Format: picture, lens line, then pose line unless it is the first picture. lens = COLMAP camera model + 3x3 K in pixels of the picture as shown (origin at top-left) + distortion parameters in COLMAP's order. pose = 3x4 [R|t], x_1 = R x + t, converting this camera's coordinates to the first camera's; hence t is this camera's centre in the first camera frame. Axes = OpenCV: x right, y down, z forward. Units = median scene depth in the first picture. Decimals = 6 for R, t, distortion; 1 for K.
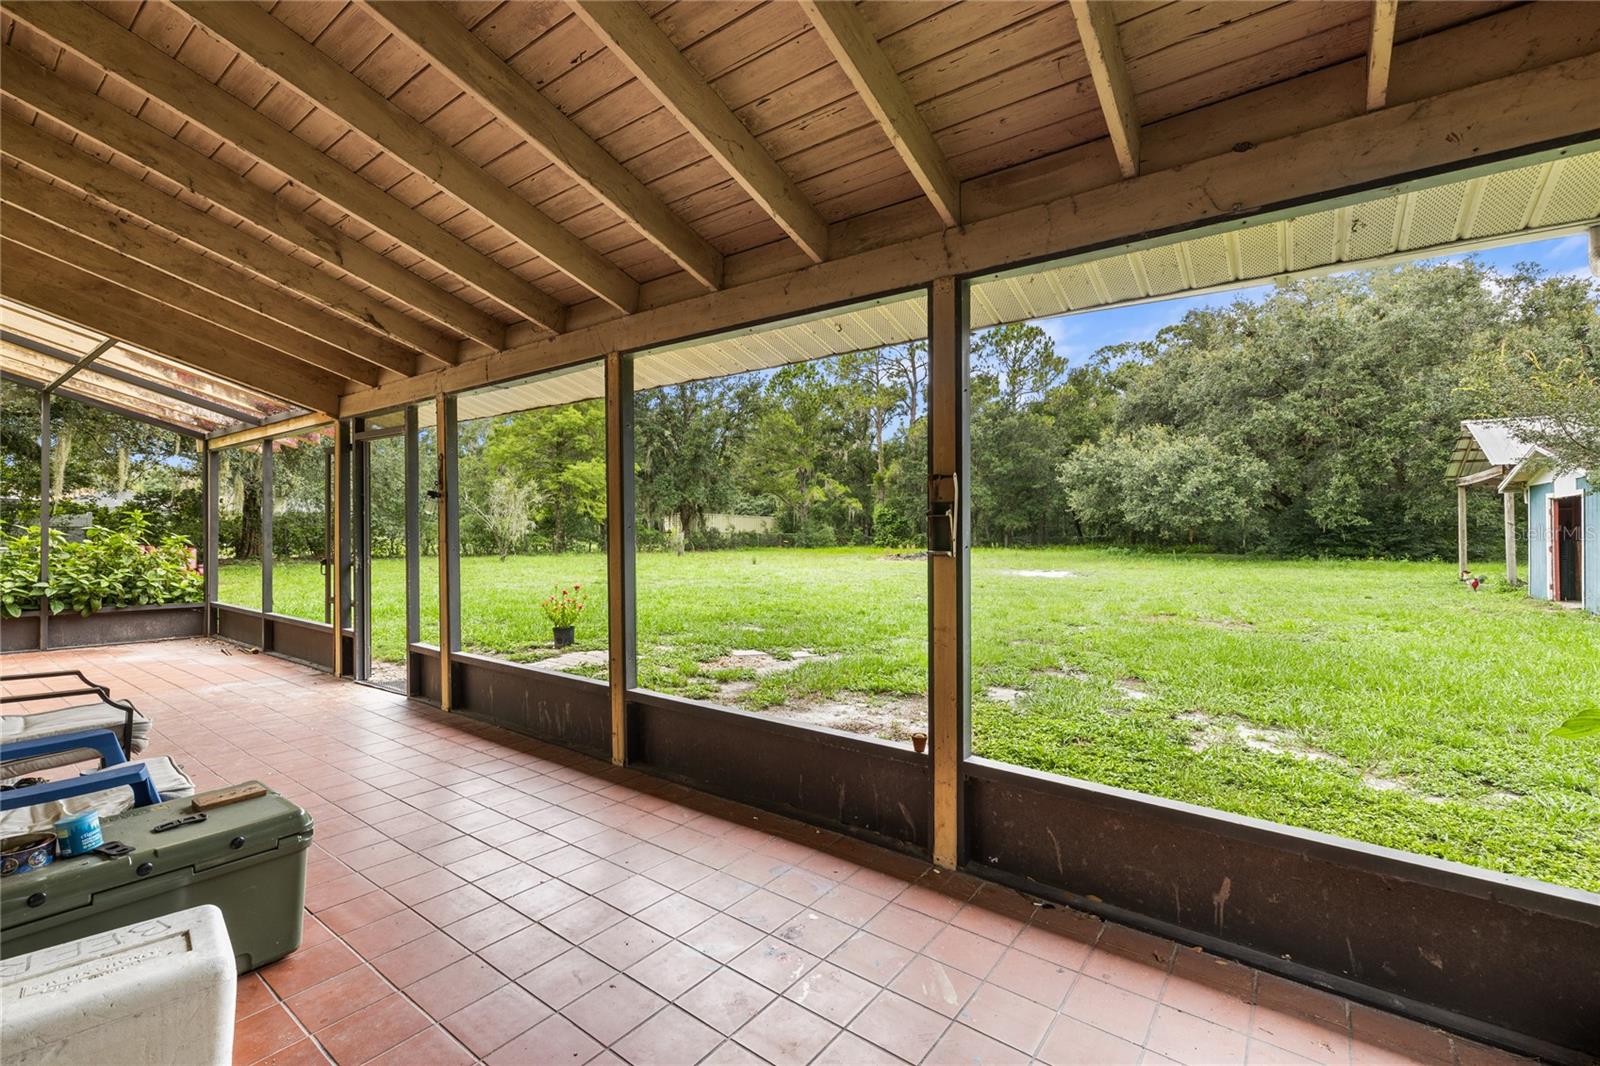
lens RADIAL K [[675.6, 0, 778.5], [0, 675.6, 534.0], [0, 0, 1]] dist [0.000443, 0.000270]
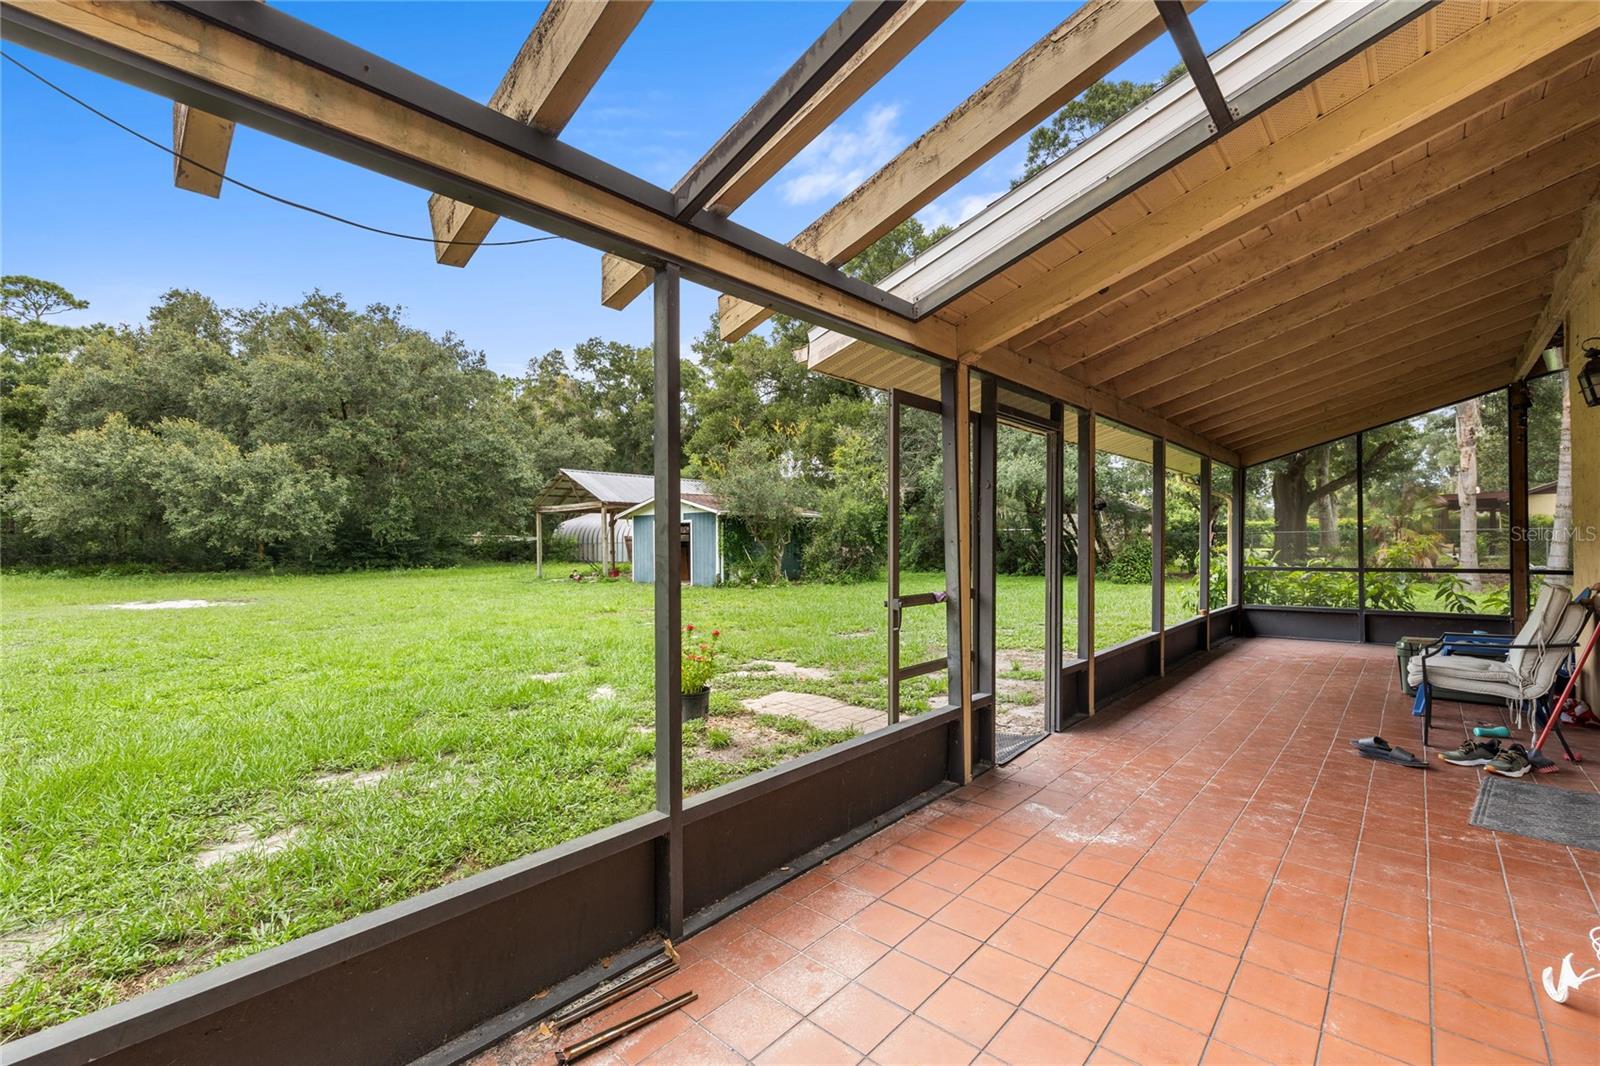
lens RADIAL K [[675.6, 0, 793.4], [0, 675.6, 536.7], [0, 0, 1]] dist [0.000443, 0.000270]
pose [[0.081529, 0.005982, 0.996653, -0.848129], [0.011116, 0.999914, -0.006911, -0.009150], [-0.996609, 0.011643, 0.081456, 0.747858]]
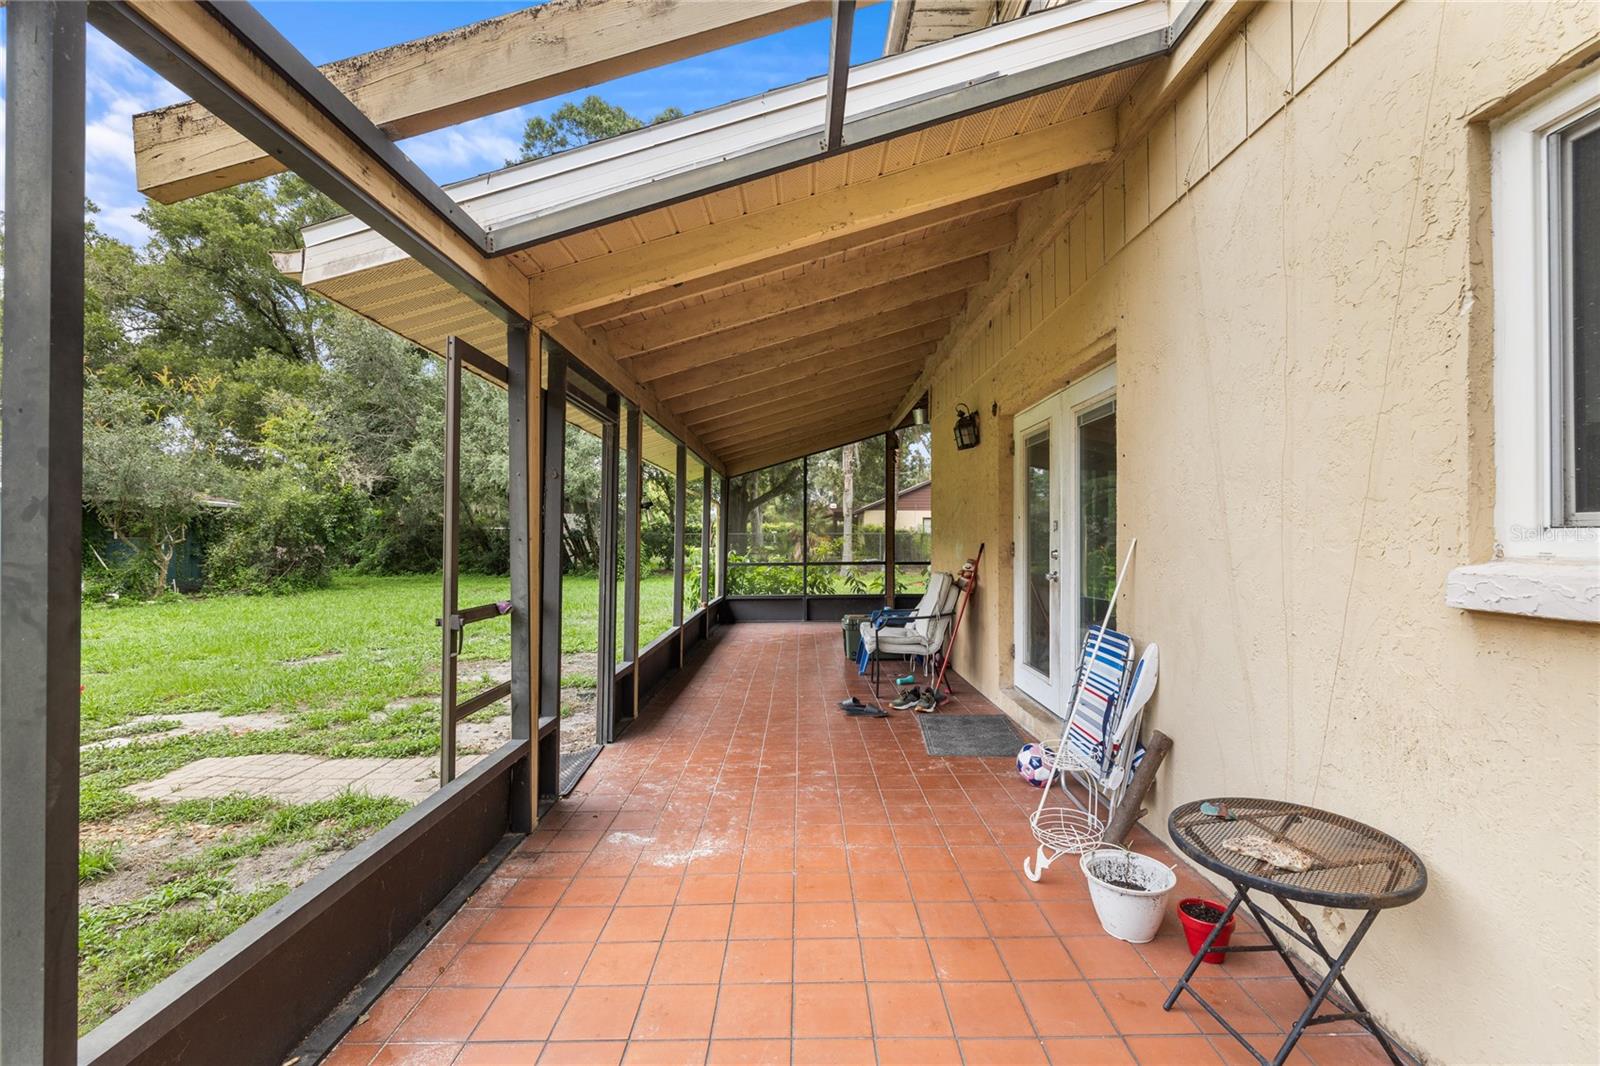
lens RADIAL K [[675.6, 0, 800.7], [0, 675.6, 534.0], [0, 0, 1]] dist [0.000443, 0.000270]
pose [[-0.615339, 0.005733, 0.788241, -0.783587], [0.003675, 0.999984, -0.004404, -0.008709], [-0.788254, 0.000187, -0.615350, 0.781891]]
